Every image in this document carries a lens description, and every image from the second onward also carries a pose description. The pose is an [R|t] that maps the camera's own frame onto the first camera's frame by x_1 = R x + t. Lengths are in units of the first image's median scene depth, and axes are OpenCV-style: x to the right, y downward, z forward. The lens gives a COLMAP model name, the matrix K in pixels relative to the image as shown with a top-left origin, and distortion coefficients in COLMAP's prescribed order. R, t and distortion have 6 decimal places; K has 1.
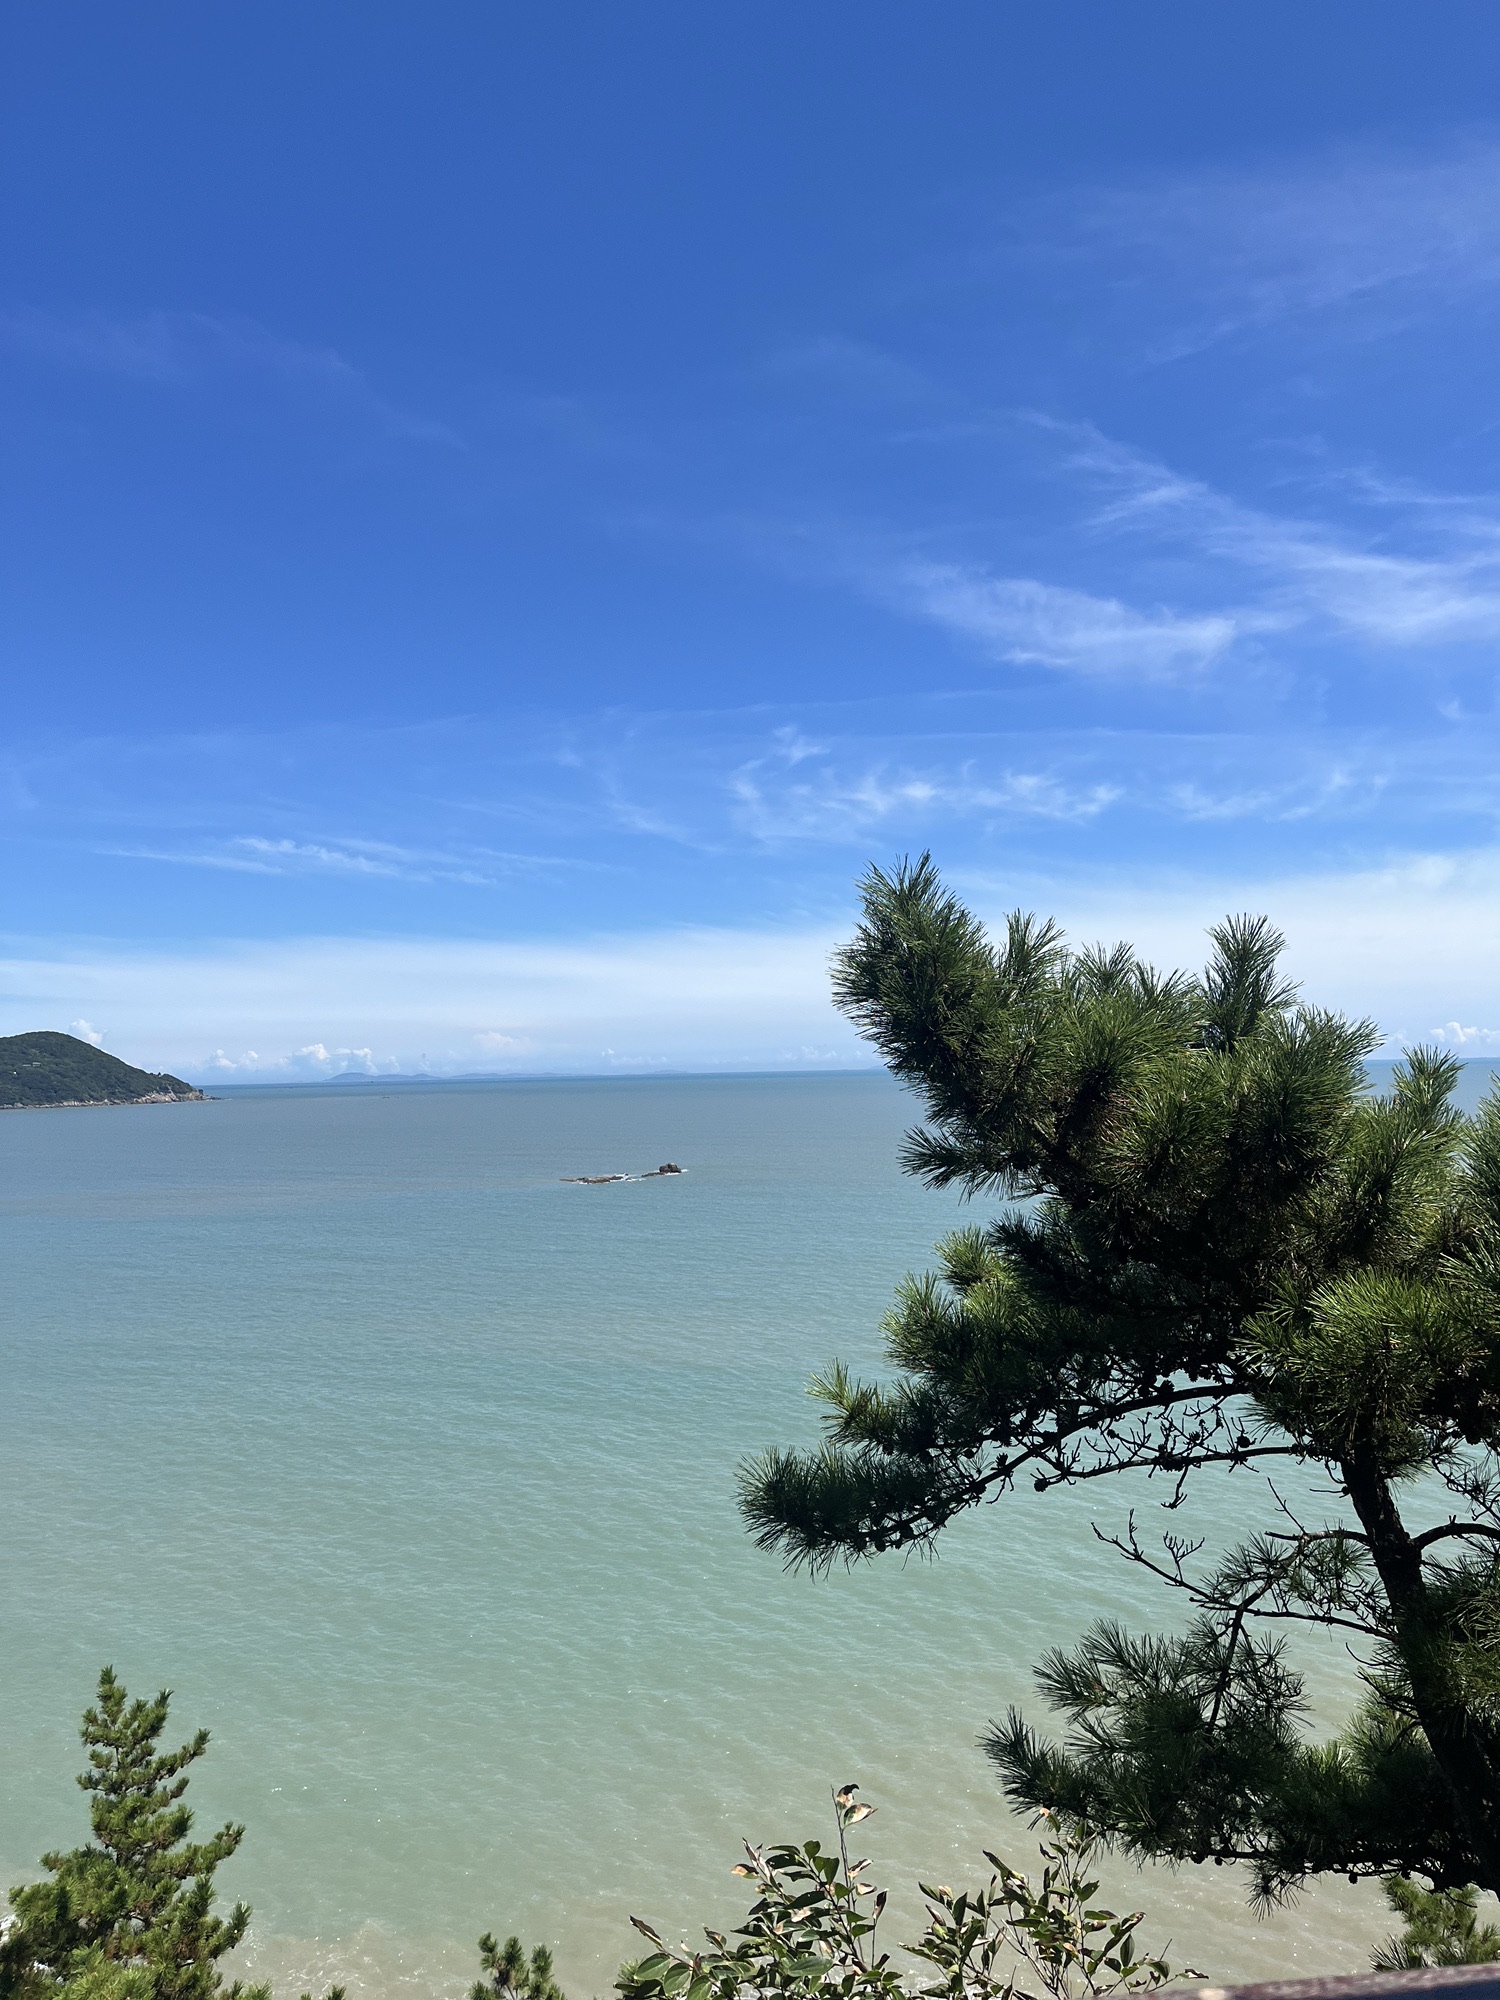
lens RADIAL K [[1819.9, 0, 750.0], [0, 1819.9, 1000.0], [0, 0, 1]] dist [0.093225, -0.112332]
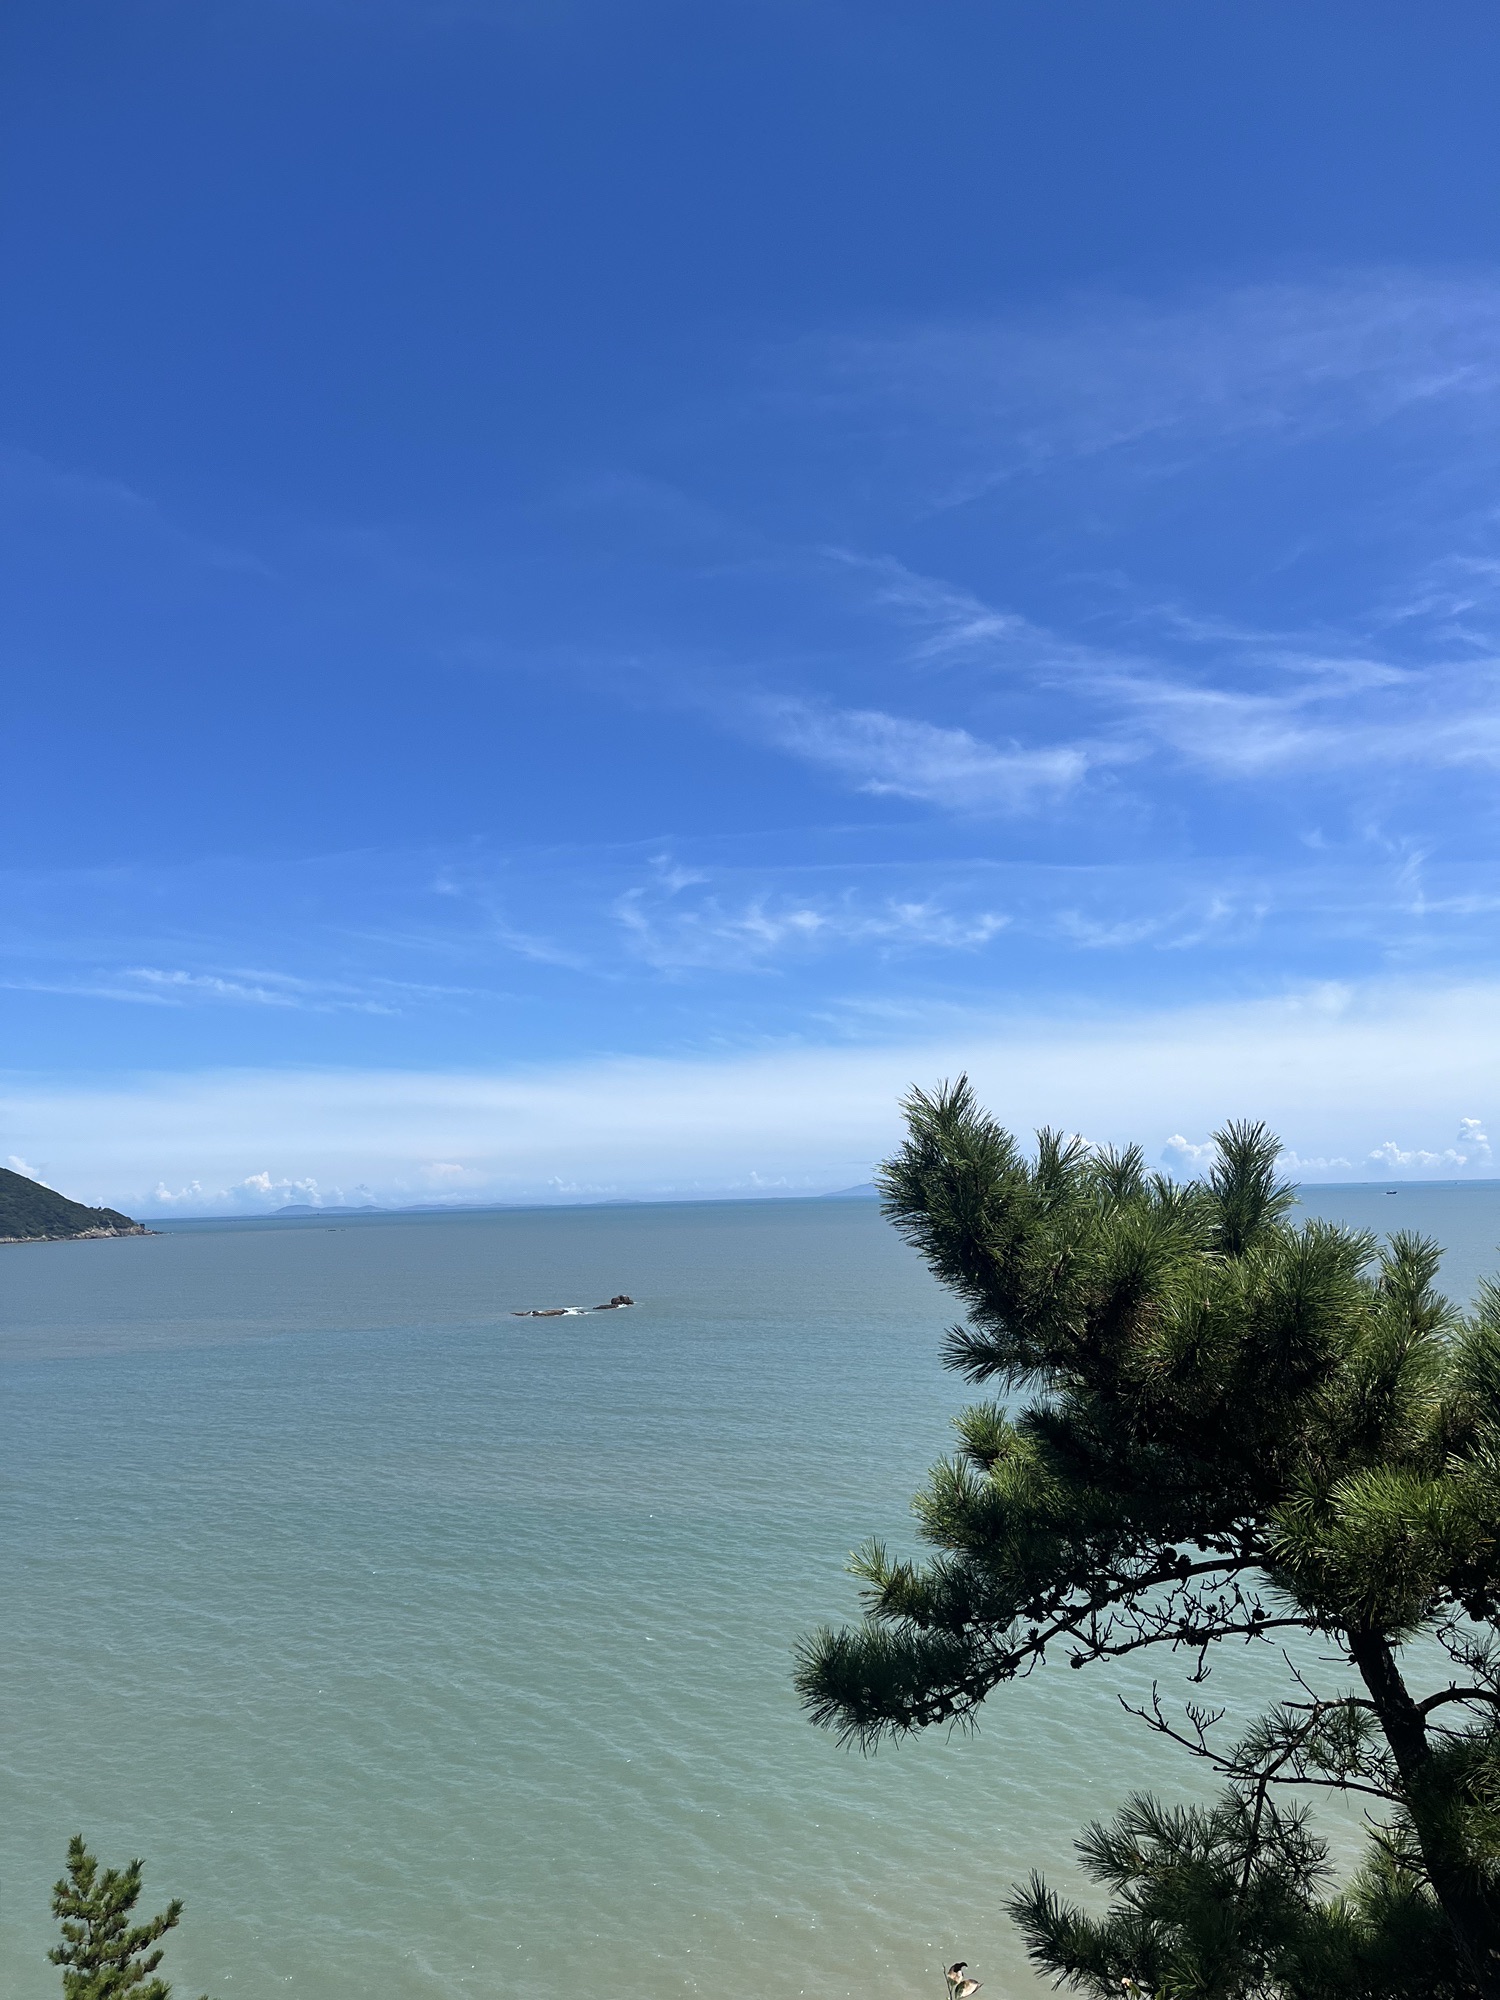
lens RADIAL K [[1819.9, 0, 750.0], [0, 1819.9, 1000.0], [0, 0, 1]] dist [0.093225, -0.112332]
pose [[0.999556, -0.005935, 0.029191, -0.058701], [0.007923, 0.997621, -0.068487, -0.047020], [-0.028715, 0.068688, 0.997225, -0.090861]]
